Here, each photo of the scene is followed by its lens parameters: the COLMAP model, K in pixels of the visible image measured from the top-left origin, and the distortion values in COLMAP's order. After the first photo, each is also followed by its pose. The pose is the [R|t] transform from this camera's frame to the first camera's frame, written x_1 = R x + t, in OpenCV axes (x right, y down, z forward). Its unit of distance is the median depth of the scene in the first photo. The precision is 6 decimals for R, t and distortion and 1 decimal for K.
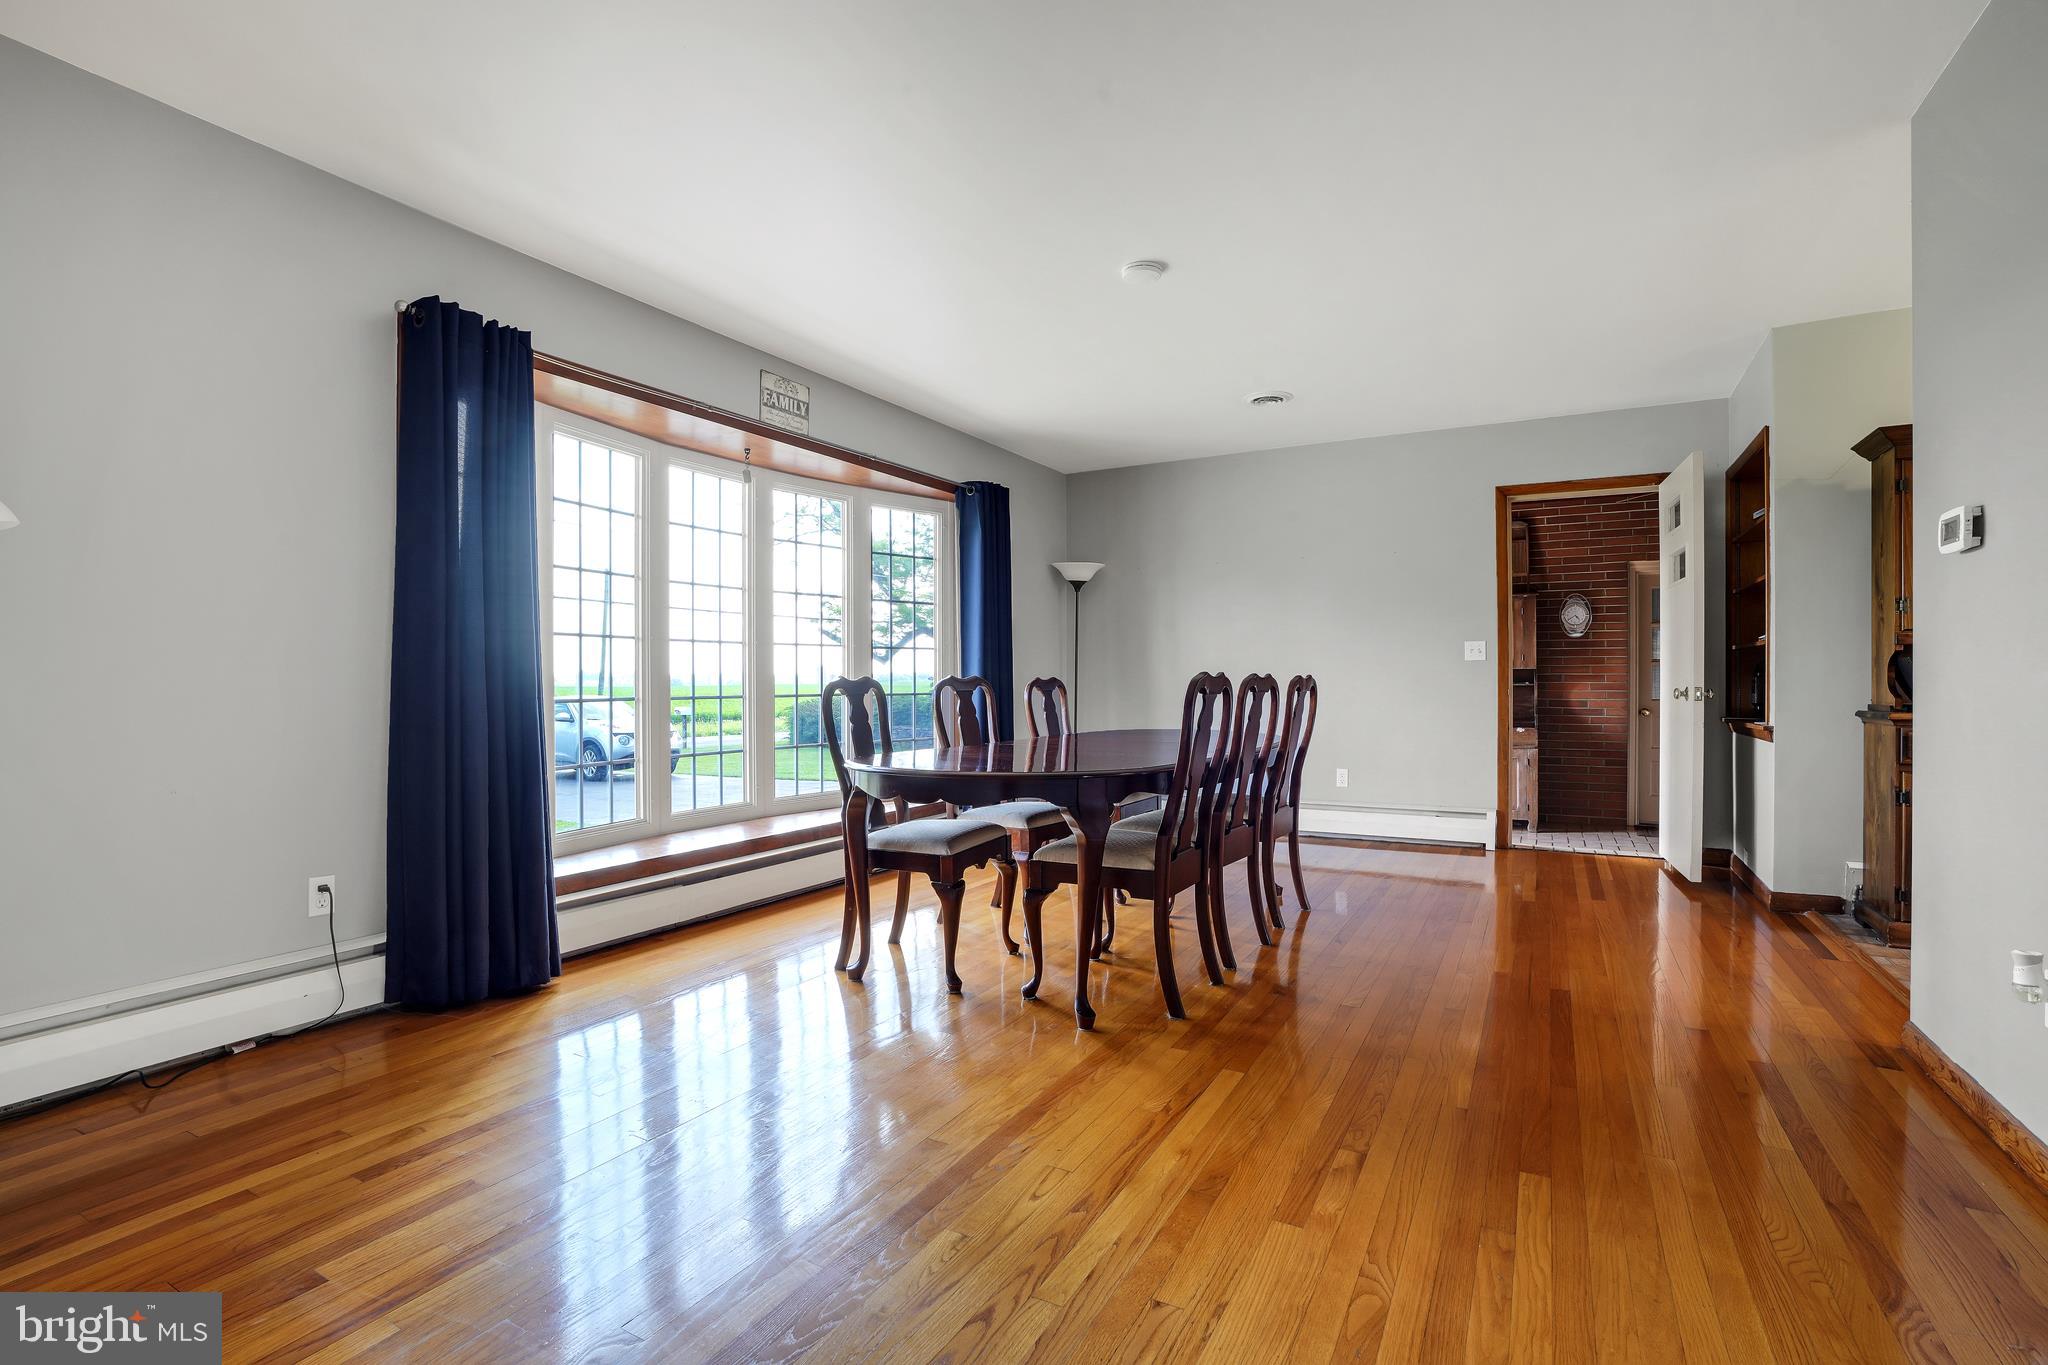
lens RADIAL K [[939.0, 0, 1029.5], [0, 939.0, 682.8], [0, 0, 1]] dist [-0.062793, 0.019318]
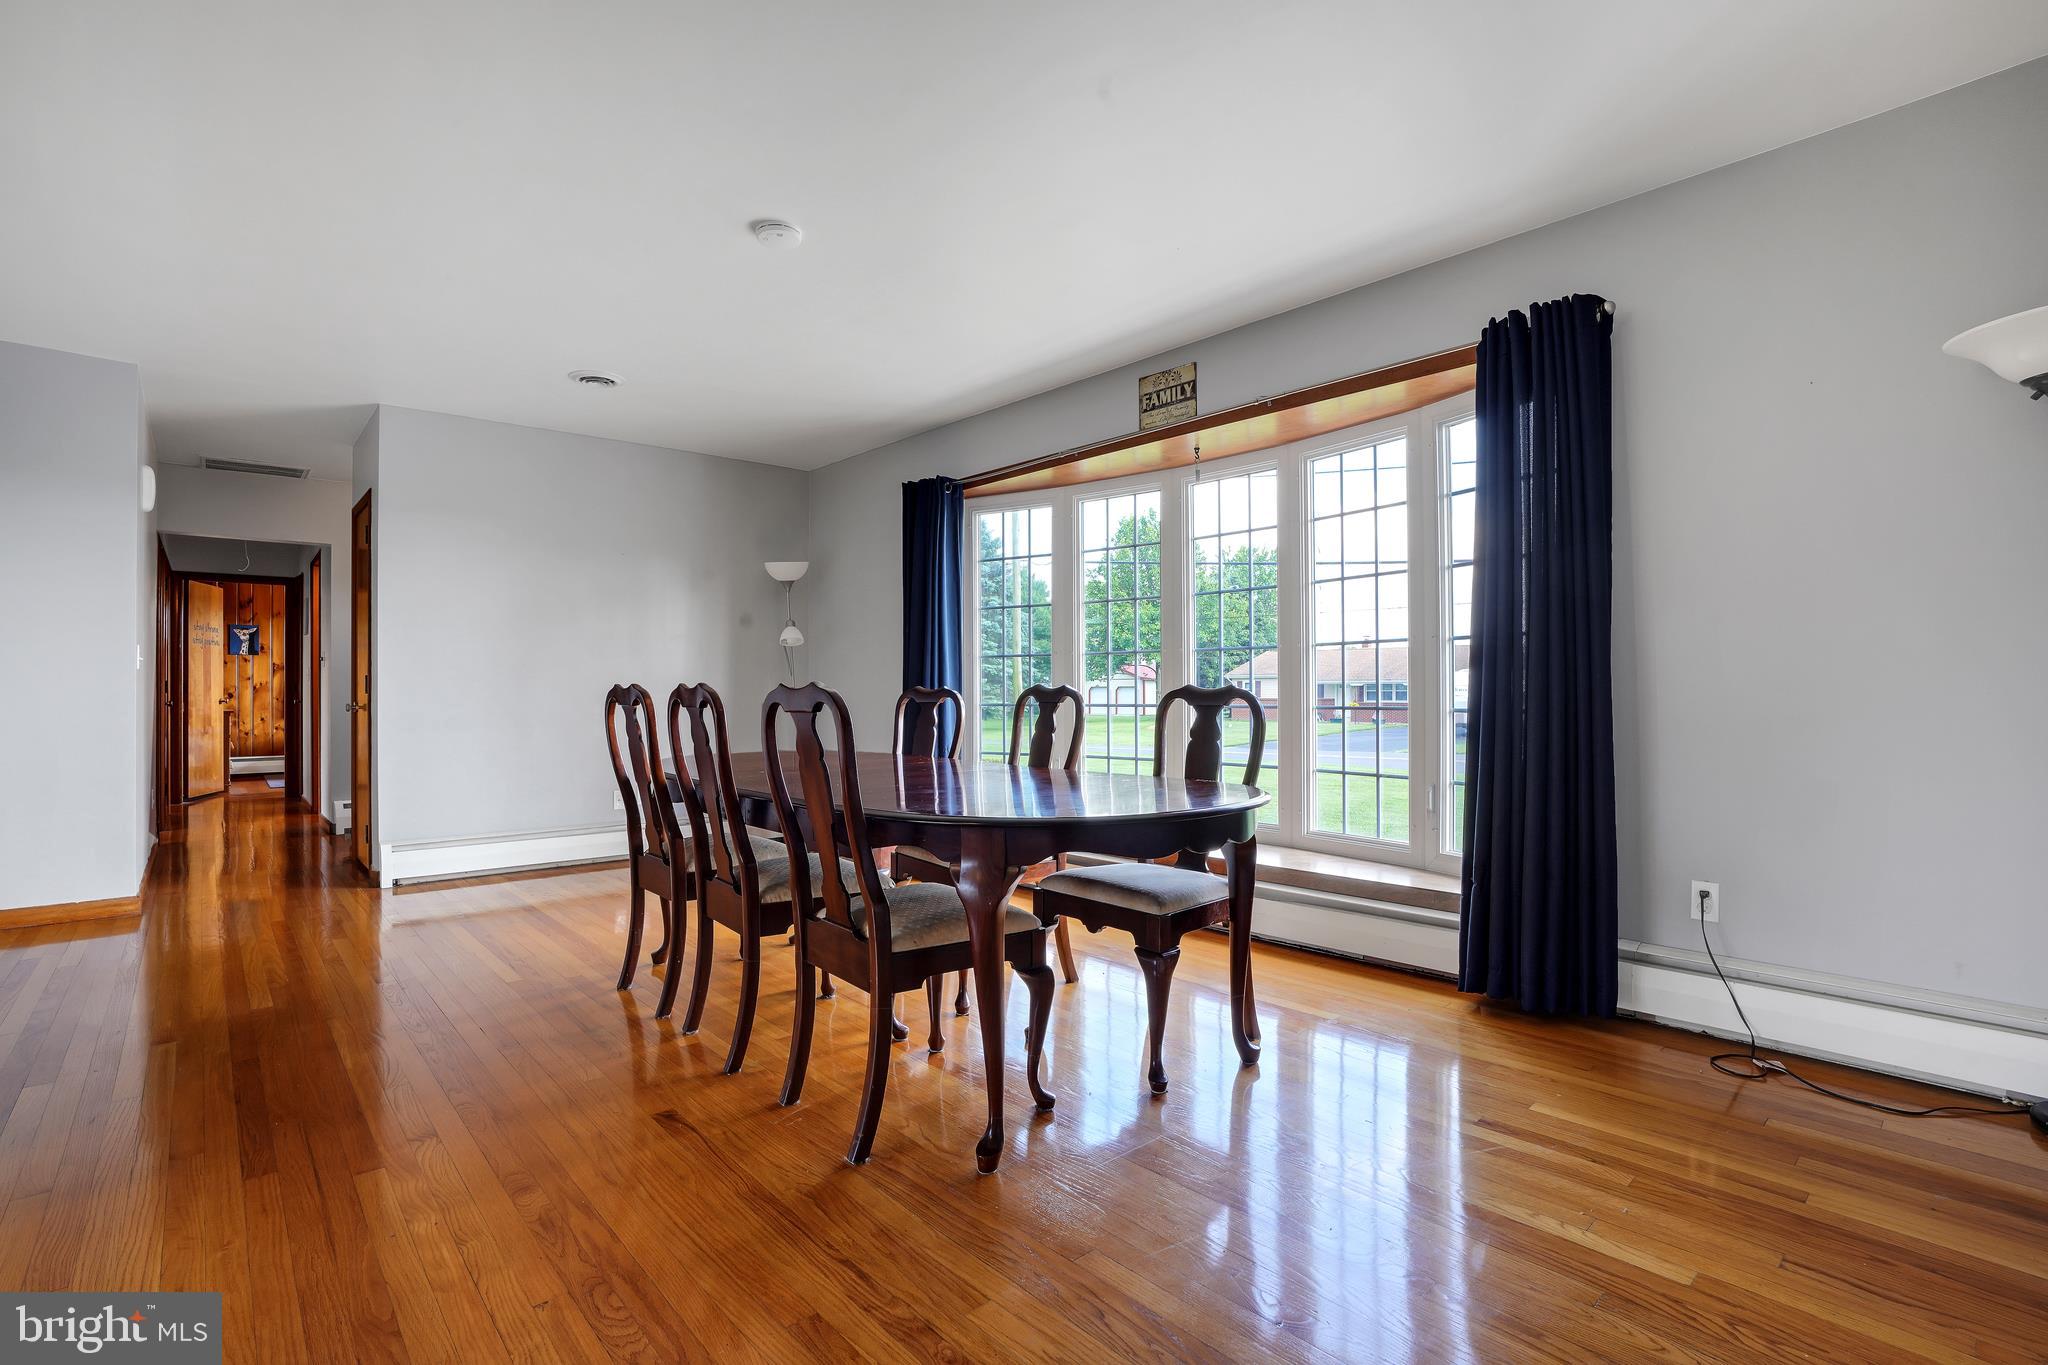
lens RADIAL K [[939.0, 0, 1029.5], [0, 939.0, 682.8], [0, 0, 1]] dist [-0.062793, 0.019318]
pose [[-0.314968, -0.002166, -0.949100, 0.698351], [0.003791, 0.999987, -0.003540, -0.005399], [0.949095, -0.004713, -0.314956, 1.187574]]
